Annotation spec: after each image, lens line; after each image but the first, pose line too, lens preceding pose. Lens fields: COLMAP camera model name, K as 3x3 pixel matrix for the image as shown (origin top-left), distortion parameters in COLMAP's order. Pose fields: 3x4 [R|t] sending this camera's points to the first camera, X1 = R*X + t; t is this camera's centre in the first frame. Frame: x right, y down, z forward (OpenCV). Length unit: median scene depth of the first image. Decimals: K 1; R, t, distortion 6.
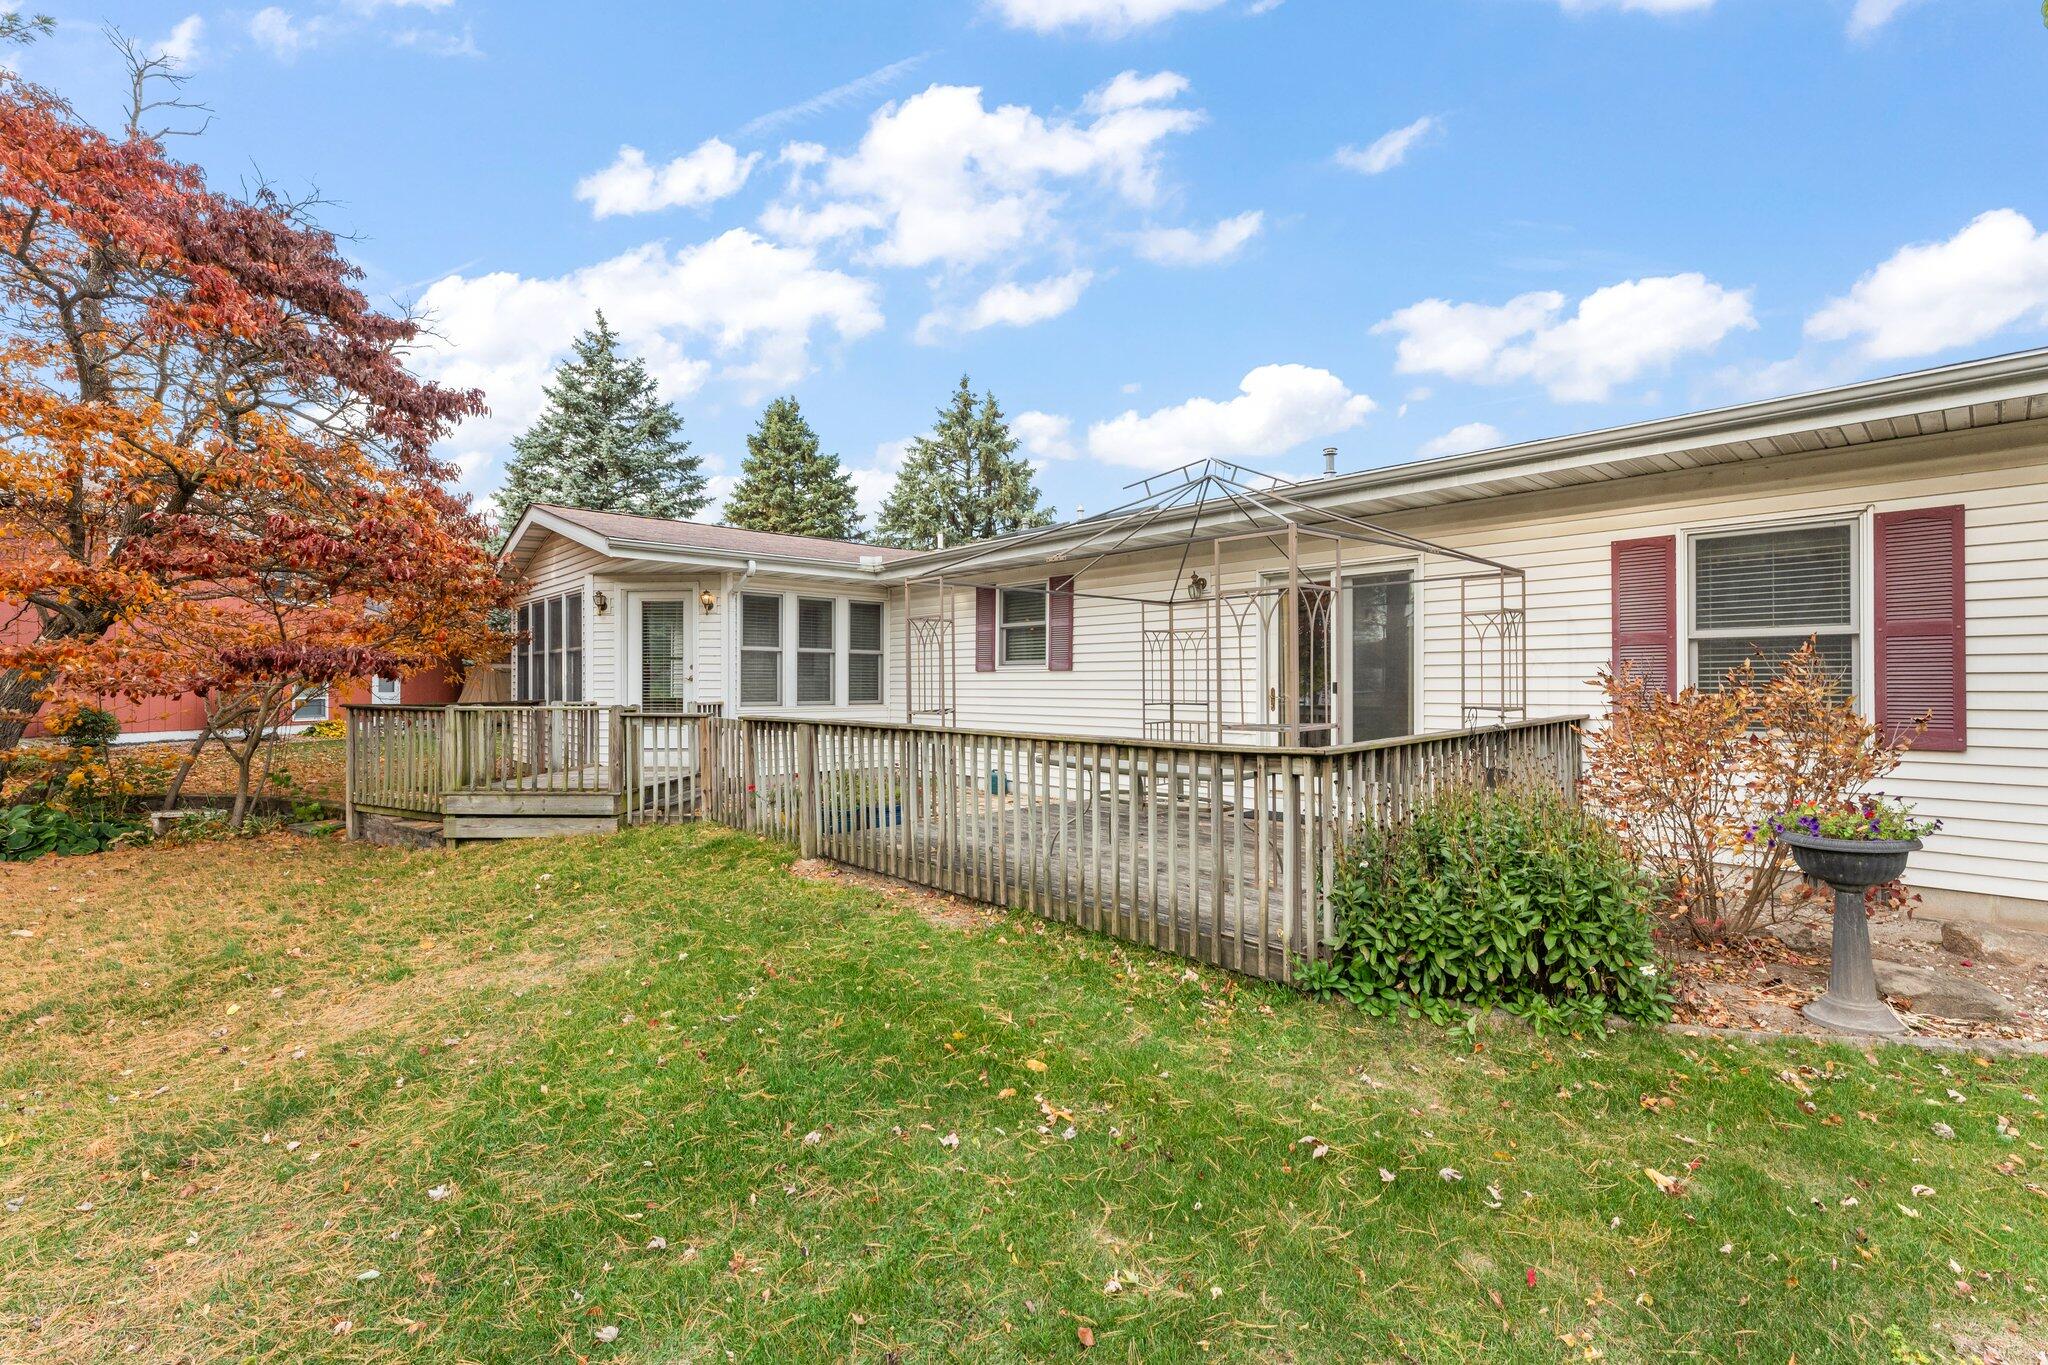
lens RADIAL K [[874.3, 0, 1024.0], [0, 874.3, 682.5], [0, 0, 1]] dist [-0.023537, 0.000161]
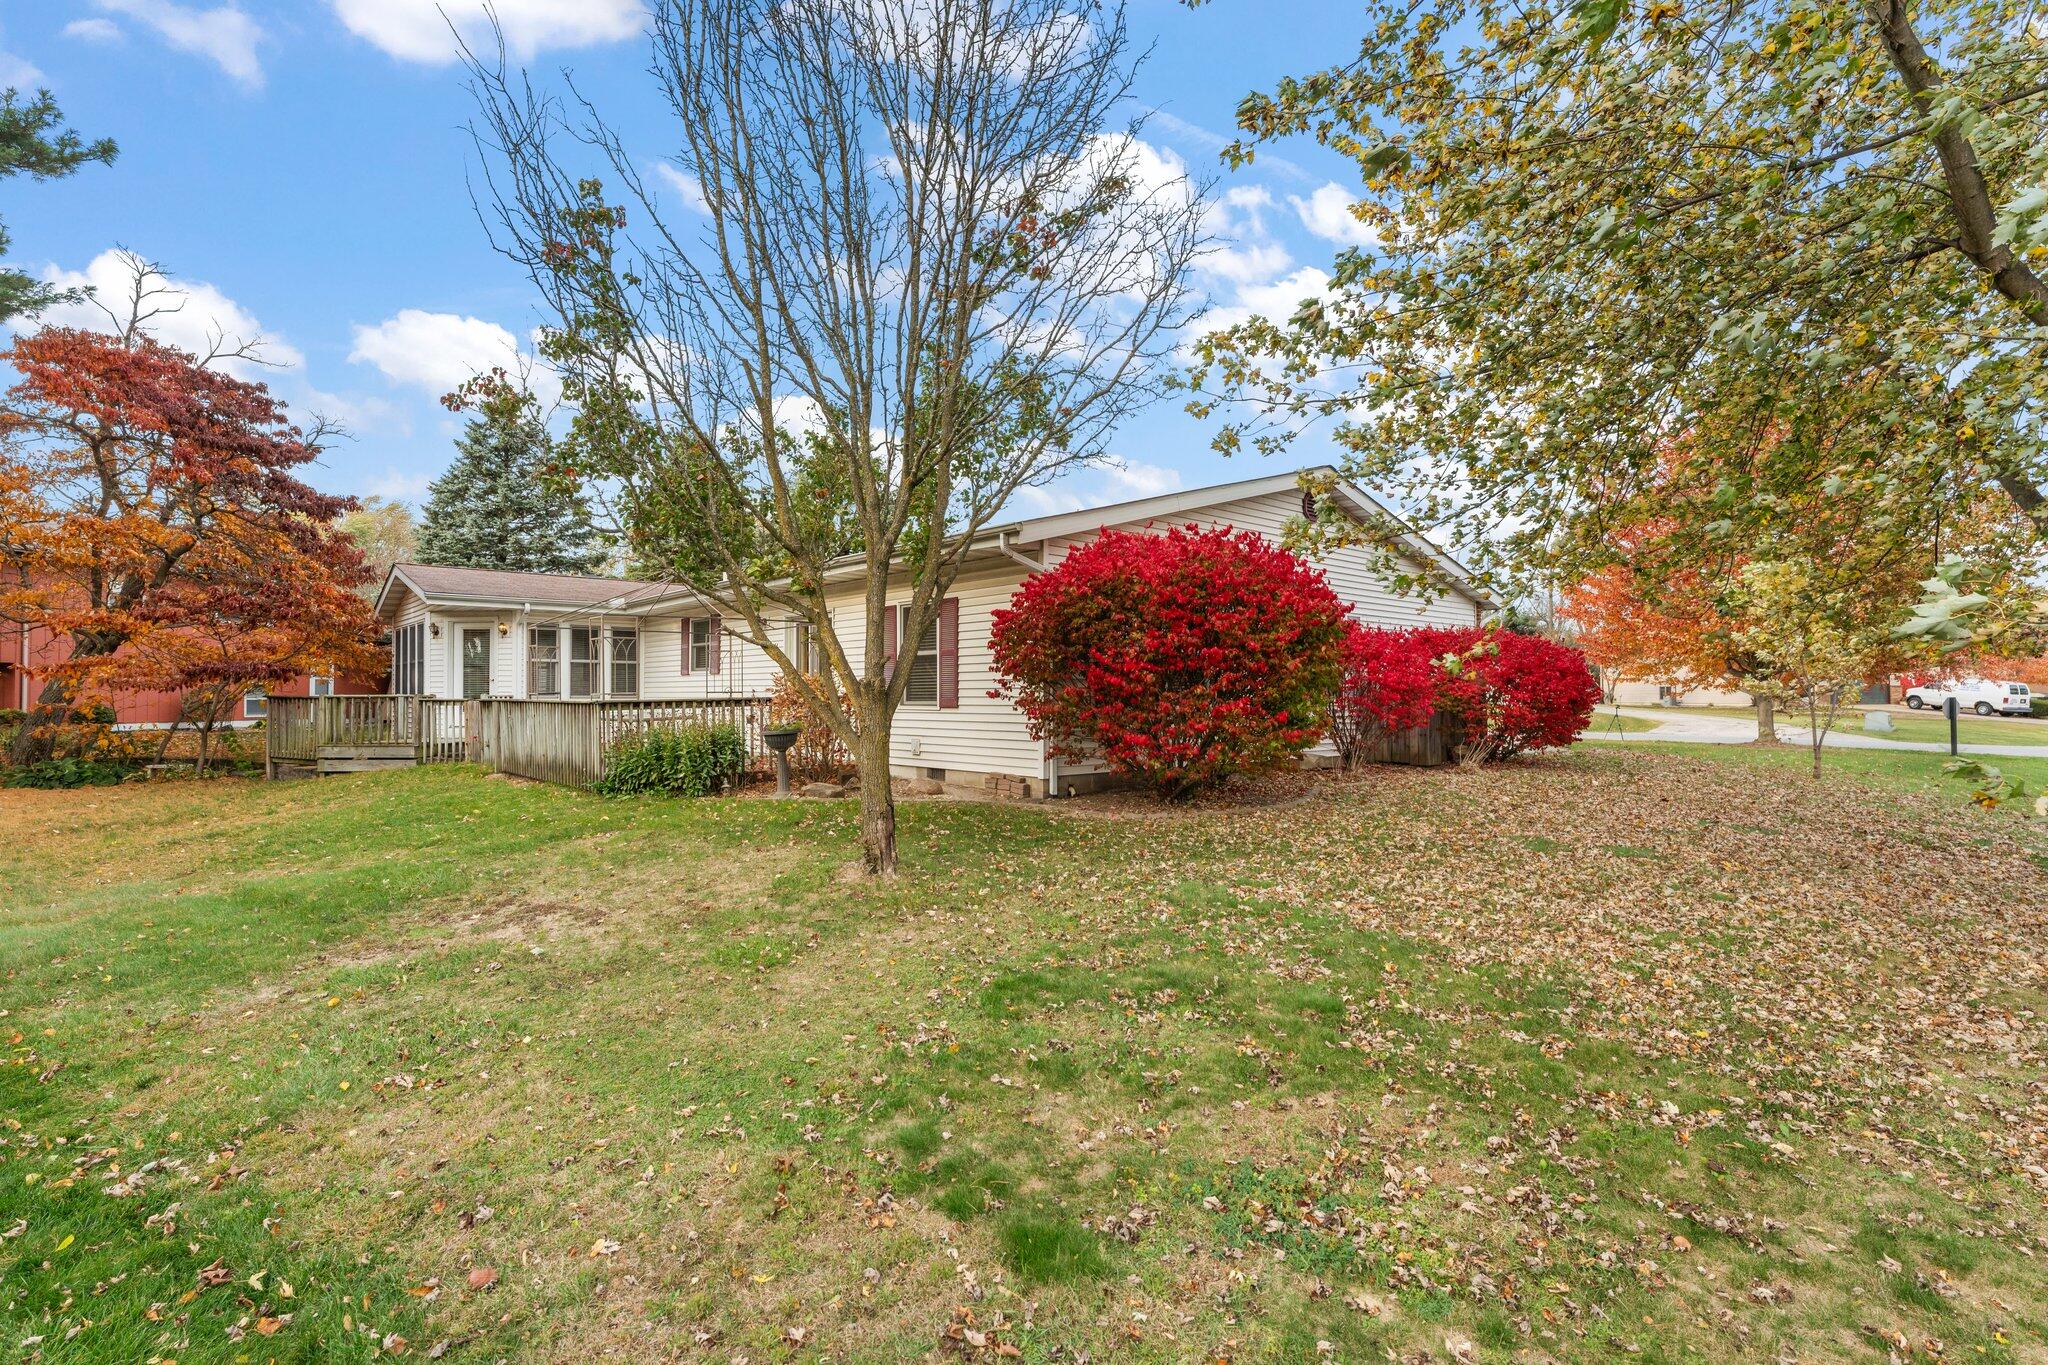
lens RADIAL K [[905.0, 0, 1024.0], [0, 905.0, 682.5], [0, 0, 1]] dist [-0.035756, -0.000578]
pose [[0.999943, -0.001676, 0.010542, 0.519017], [0.001770, 0.999959, -0.008904, 0.015364], [-0.010526, 0.008922, 0.999905, -0.560633]]
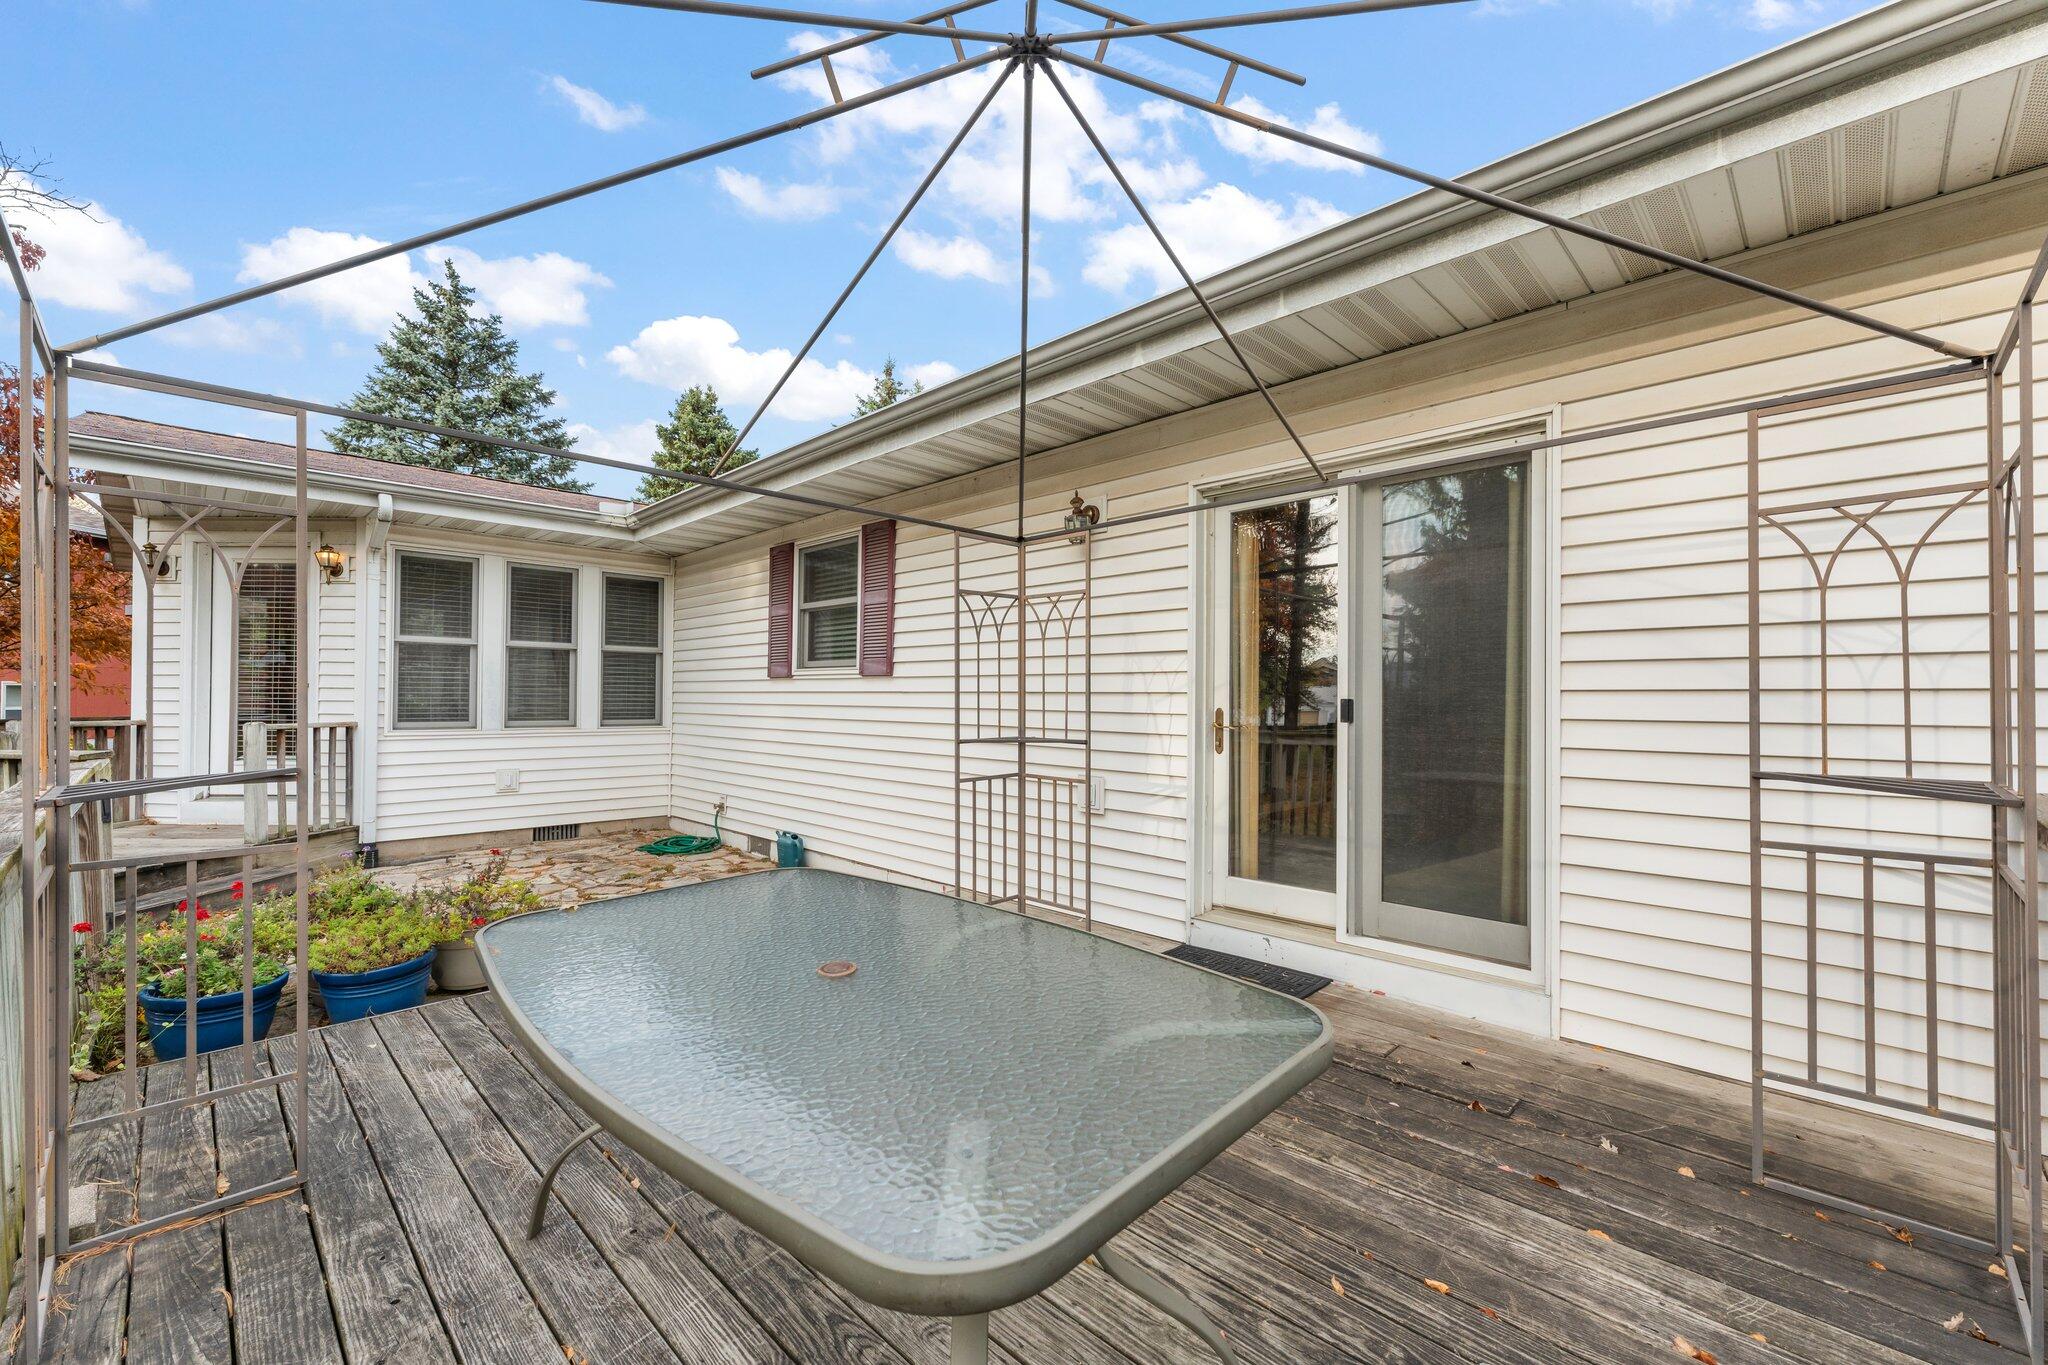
lens RADIAL K [[840.9, 0, 1024.0], [0, 840.9, 682.5], [0, 0, 1]] dist [0.000686, 0.000013]
pose [[0.998703, 0.007194, 0.050407, 0.102708], [-0.006355, 0.999839, -0.016790, 0.000202], [-0.050520, 0.016448, 0.998588, 0.360990]]
